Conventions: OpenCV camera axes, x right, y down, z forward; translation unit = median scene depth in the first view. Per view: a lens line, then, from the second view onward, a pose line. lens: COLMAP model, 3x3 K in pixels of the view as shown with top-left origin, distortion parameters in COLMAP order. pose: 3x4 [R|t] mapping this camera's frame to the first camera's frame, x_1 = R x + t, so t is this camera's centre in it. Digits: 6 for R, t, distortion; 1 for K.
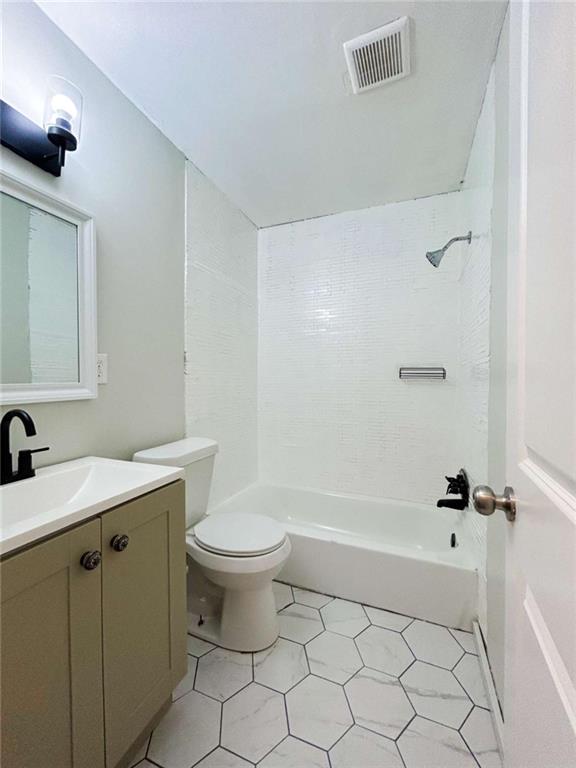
lens RADIAL K [[309.4, 0, 288.2], [0, 309.4, 382.6], [0, 0, 1]] dist [-0.000466, 0.000183]
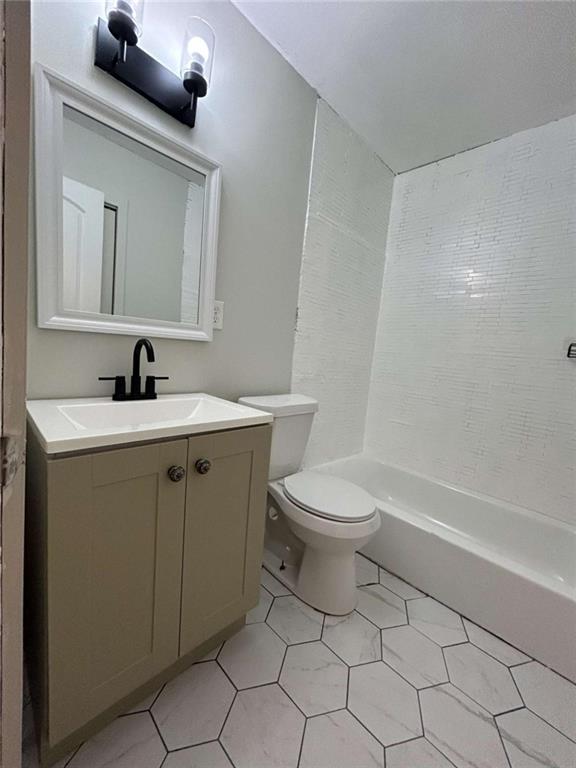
lens RADIAL K [[309.4, 0, 288.2], [0, 309.4, 382.6], [0, 0, 1]] dist [-0.000466, 0.000183]
pose [[0.916693, 0.122626, -0.380310, 0.059214], [-0.092823, 0.991062, 0.095816, 0.060567], [0.388661, -0.052532, 0.919882, 0.087452]]
